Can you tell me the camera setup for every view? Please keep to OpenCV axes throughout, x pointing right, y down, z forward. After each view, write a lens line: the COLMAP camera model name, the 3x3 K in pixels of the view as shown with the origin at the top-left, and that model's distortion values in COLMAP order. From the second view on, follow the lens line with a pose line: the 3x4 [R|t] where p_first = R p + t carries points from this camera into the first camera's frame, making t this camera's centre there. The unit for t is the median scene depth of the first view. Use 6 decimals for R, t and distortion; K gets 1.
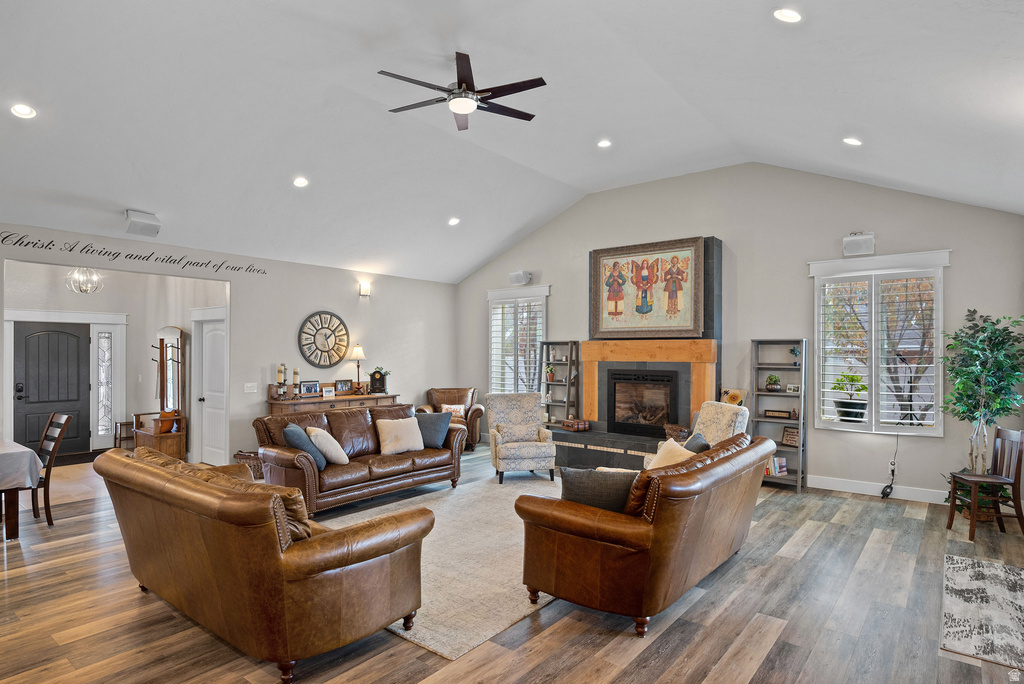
lens RADIAL K [[564.3, 0, 512.0], [0, 564.3, 342.0], [0, 0, 1]] dist [0.001040, -0.000267]
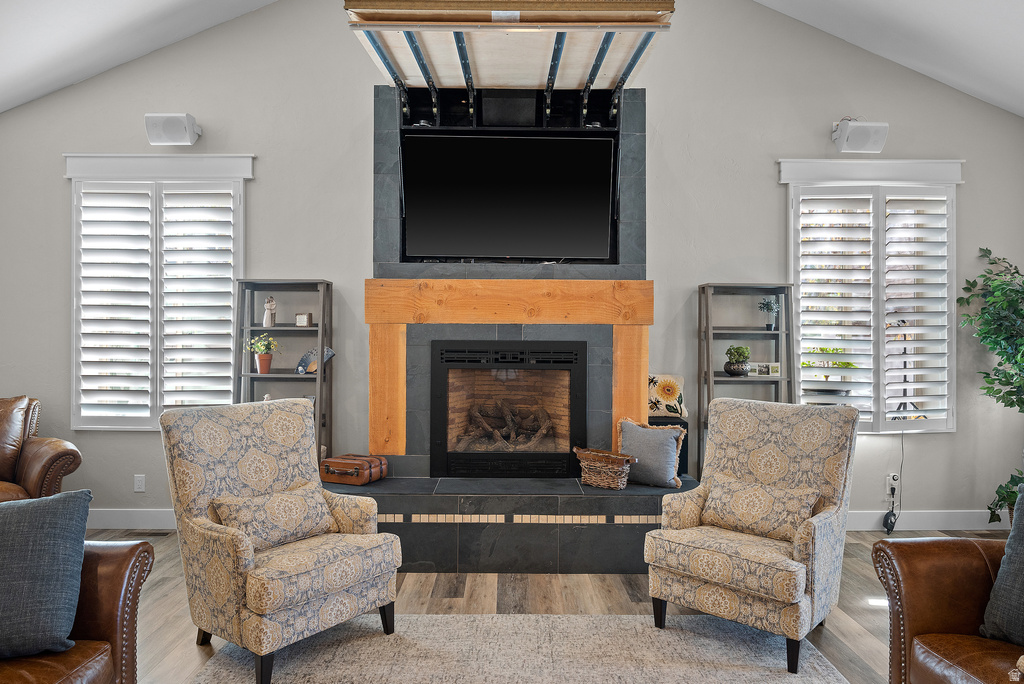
lens RADIAL K [[676.1, 0, 512.0], [0, 676.1, 342.0], [0, 0, 1]] dist [-0.003801, -0.001223]
pose [[0.773464, -0.000547, 0.633840, -0.130339], [-0.013520, 0.999758, 0.017361, 0.038611], [-0.633696, -0.021997, 0.773269, 0.528250]]
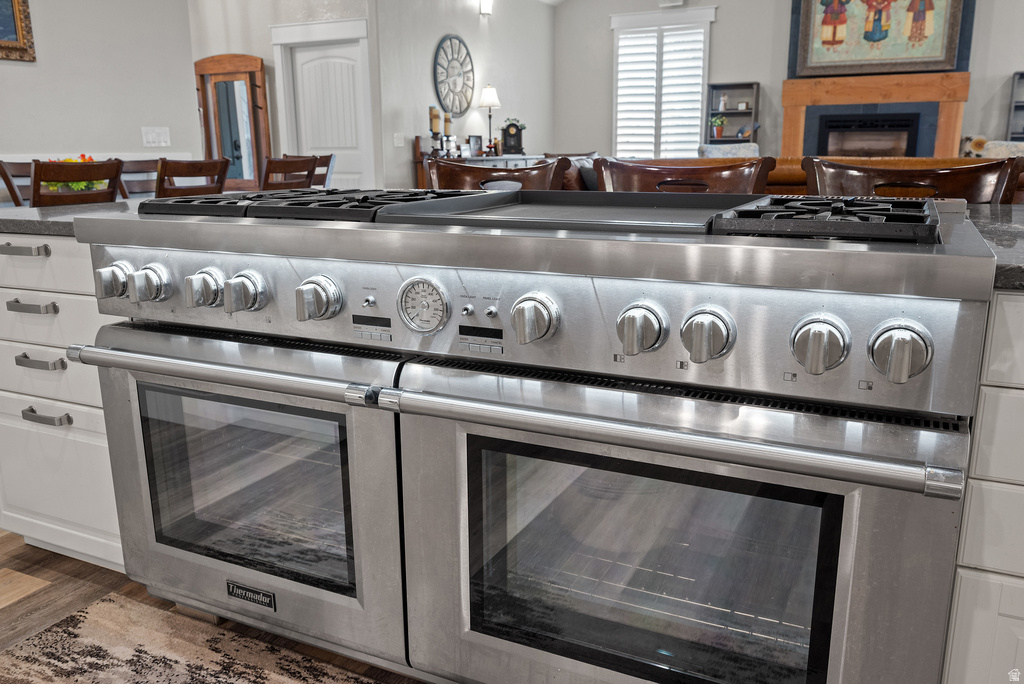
lens RADIAL K [[807.0, 0, 512.0], [0, 807.0, 342.0], [0, 0, 1]] dist [-0.005023, -0.001744]
pose [[0.975680, -0.063221, 0.209884, -0.518809], [0.009178, 0.968447, 0.249050, 0.070681], [-0.219007, -0.241067, 0.945475, -0.066123]]
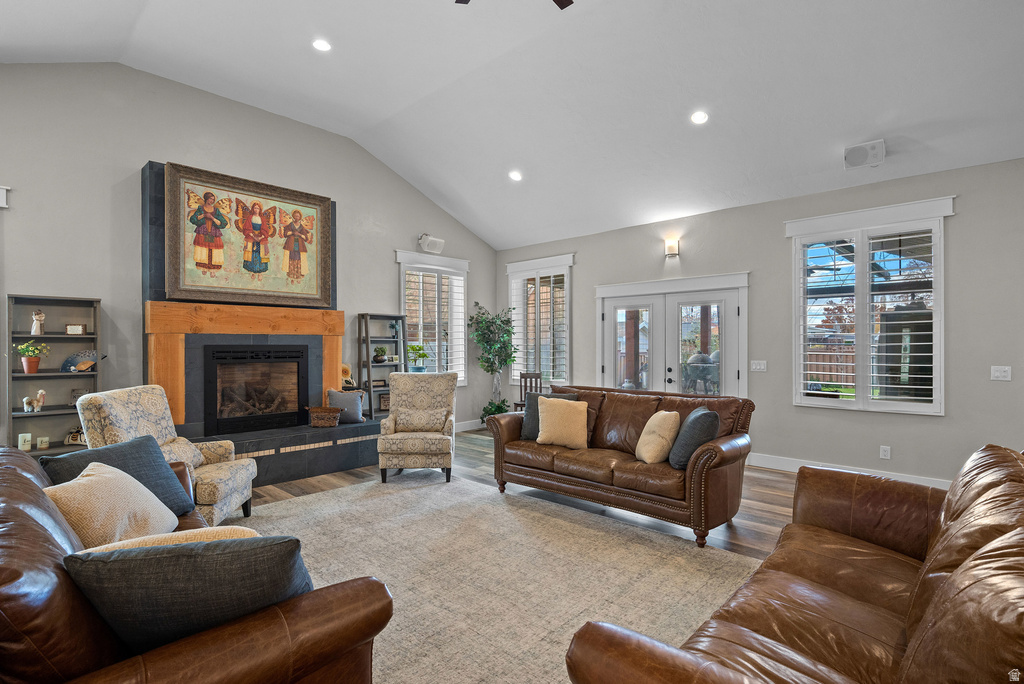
lens RADIAL K [[499.3, 0, 512.0], [0, 499.3, 342.0], [0, 0, 1]] dist [-0.000222, -0.000254]
pose [[0.089427, 0.001711, 0.995992, -0.404107], [-0.016386, 0.999866, -0.000246, 0.038312], [-0.995859, -0.016298, 0.089443, 0.570463]]
